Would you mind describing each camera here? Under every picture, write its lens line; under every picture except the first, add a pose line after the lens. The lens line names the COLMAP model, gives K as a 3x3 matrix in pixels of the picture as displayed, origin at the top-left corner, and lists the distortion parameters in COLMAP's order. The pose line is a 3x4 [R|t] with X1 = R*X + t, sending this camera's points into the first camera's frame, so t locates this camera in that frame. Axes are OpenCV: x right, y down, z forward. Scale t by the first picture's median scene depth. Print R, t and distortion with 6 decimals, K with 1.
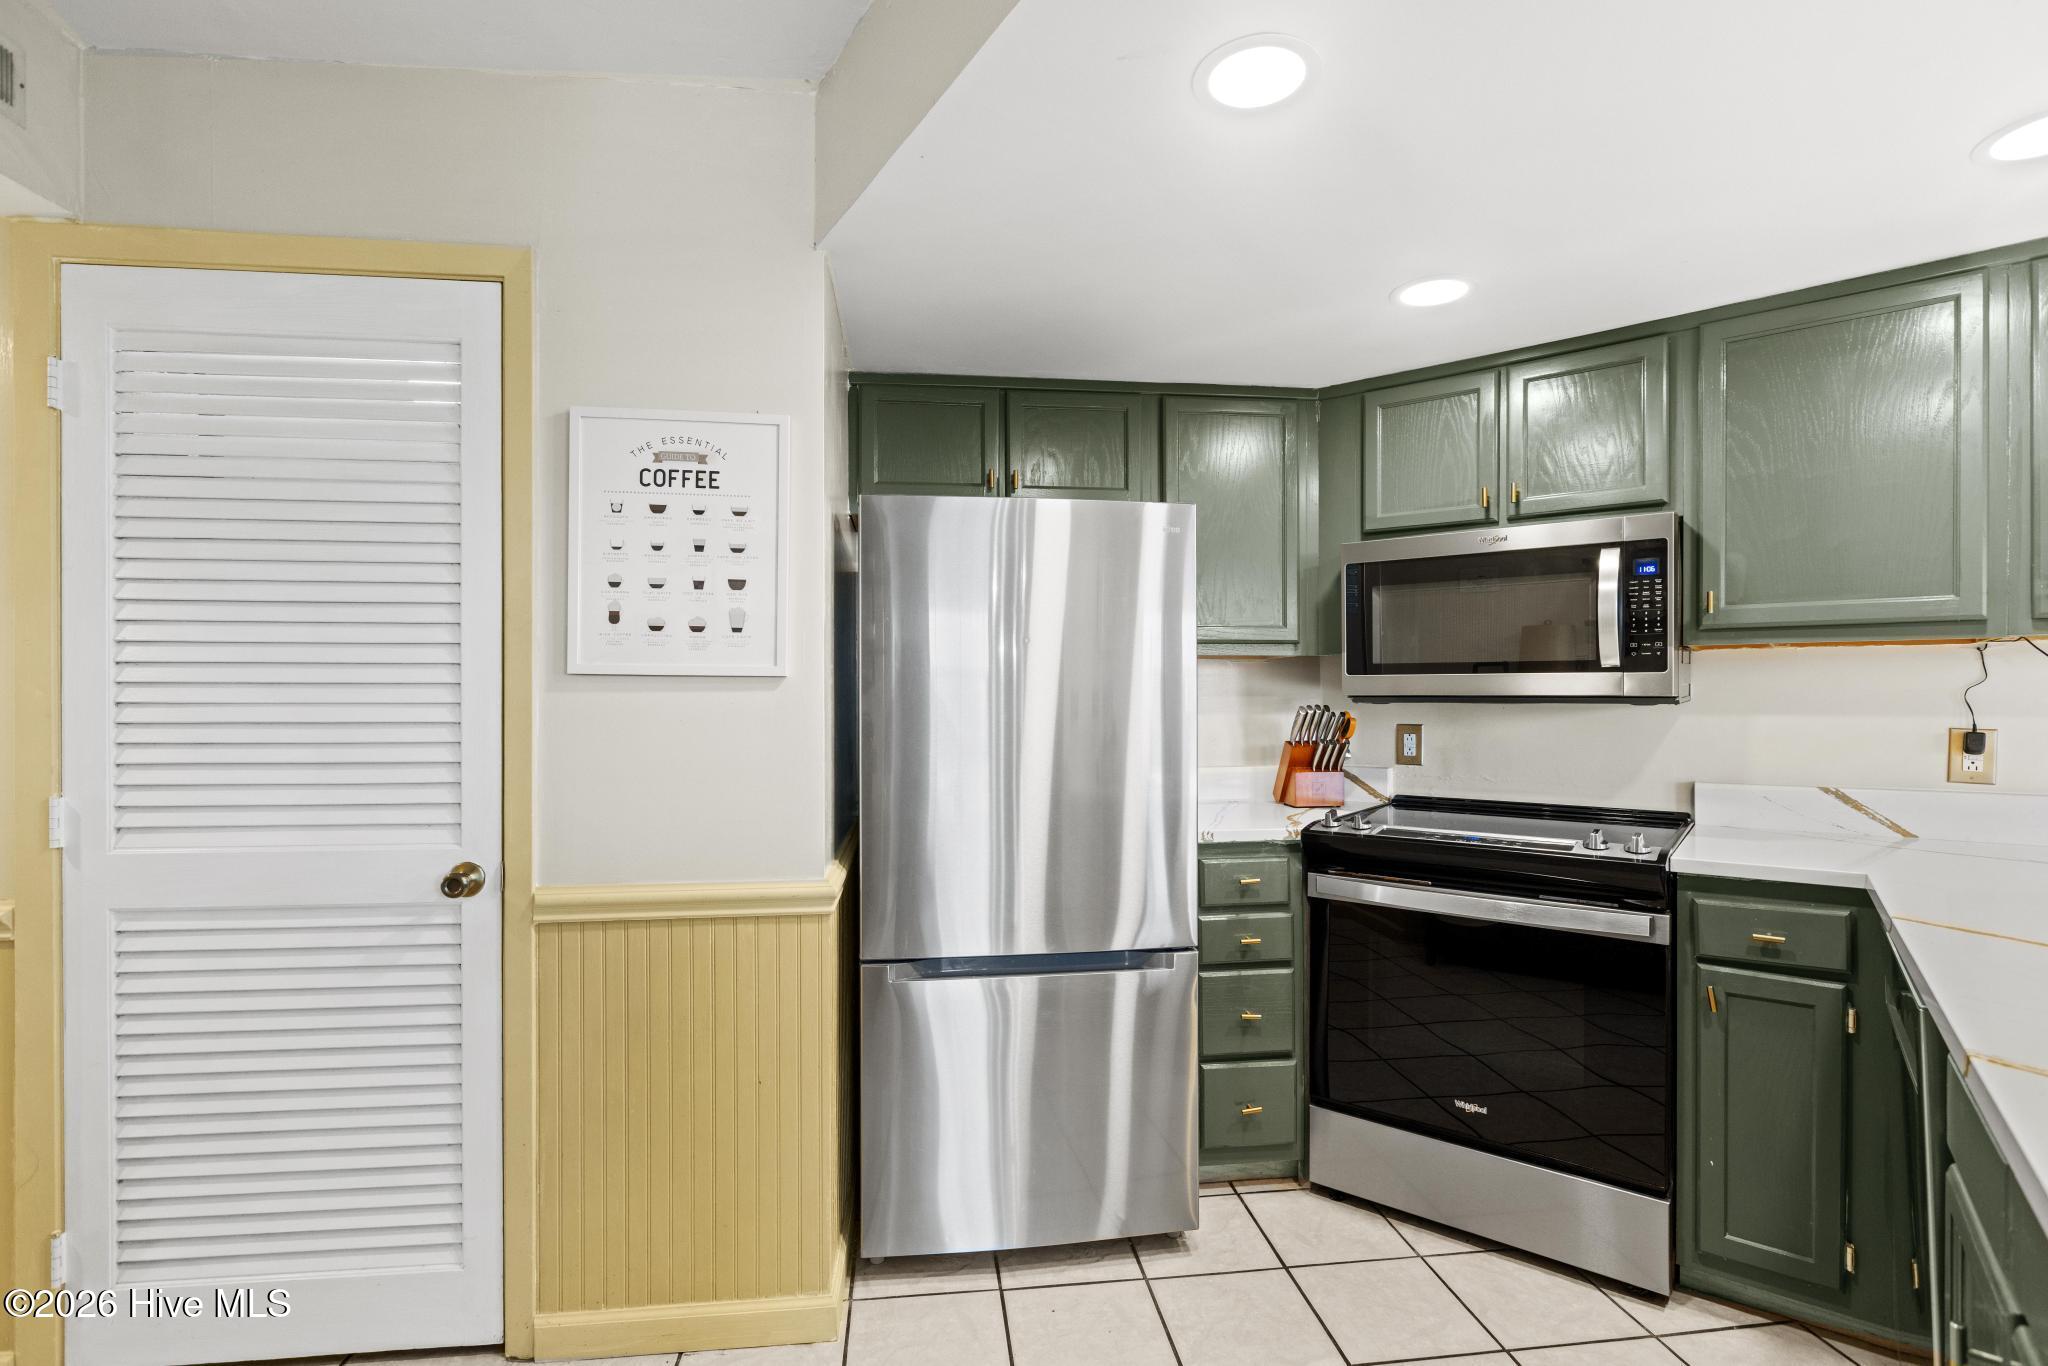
lens RADIAL K [[982.9, 0, 1030.8], [0, 982.9, 697.1], [0, 0, 1]] dist [-0.000920, 0.000565]
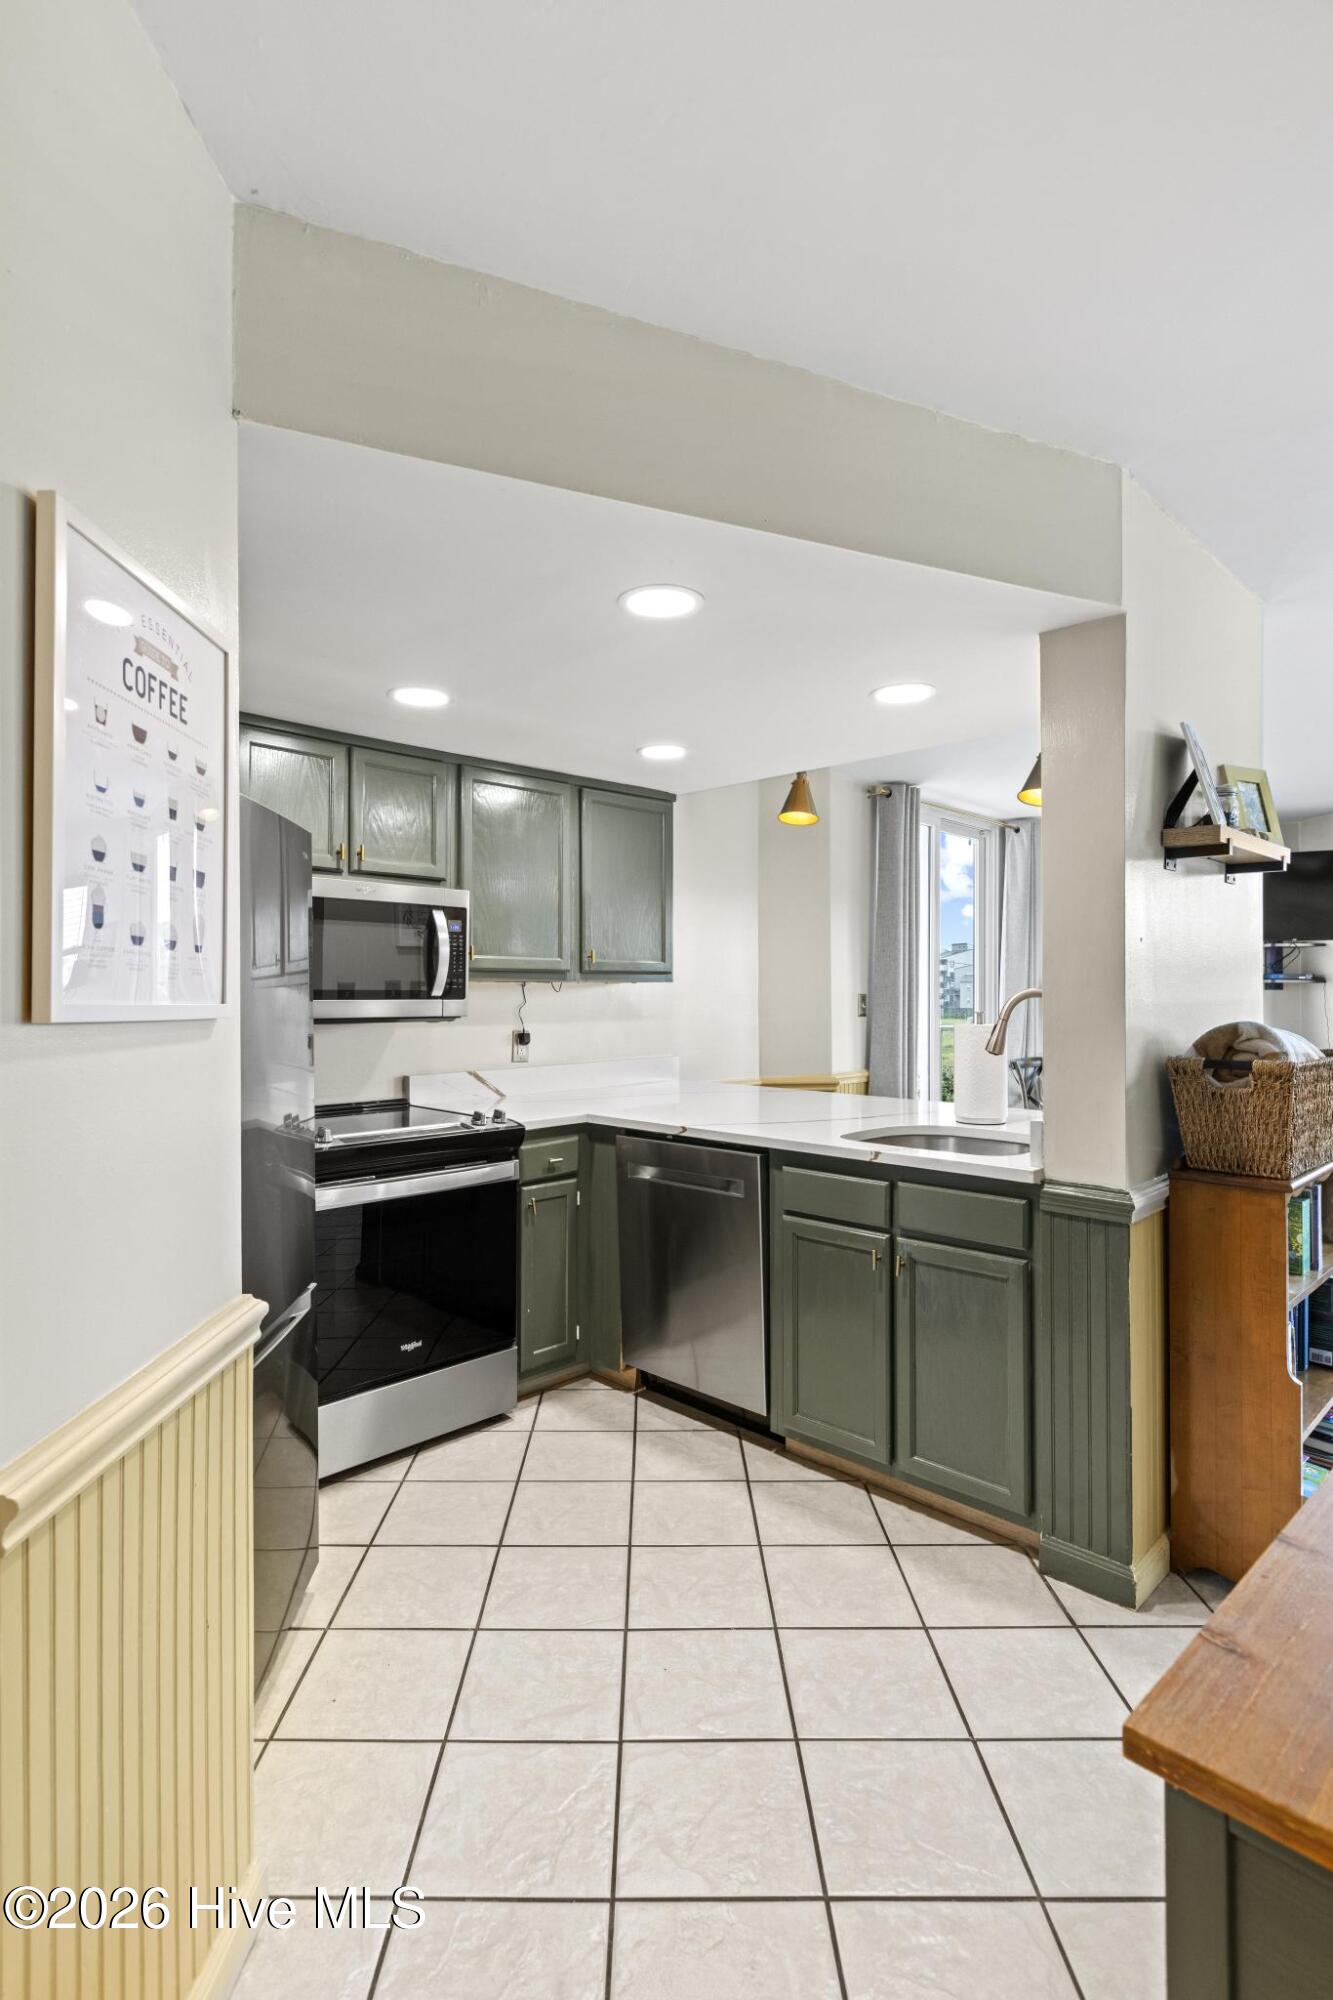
lens RADIAL K [[998.4, 0, 666.5], [0, 998.4, 1000.0], [0, 0, 1]] dist [0.005622, 0.000376]
pose [[0.116984, -0.005080, 0.993121, -0.793532], [0.003022, 0.999984, 0.004759, -0.031379], [-0.993129, 0.002445, 0.116997, 0.530668]]
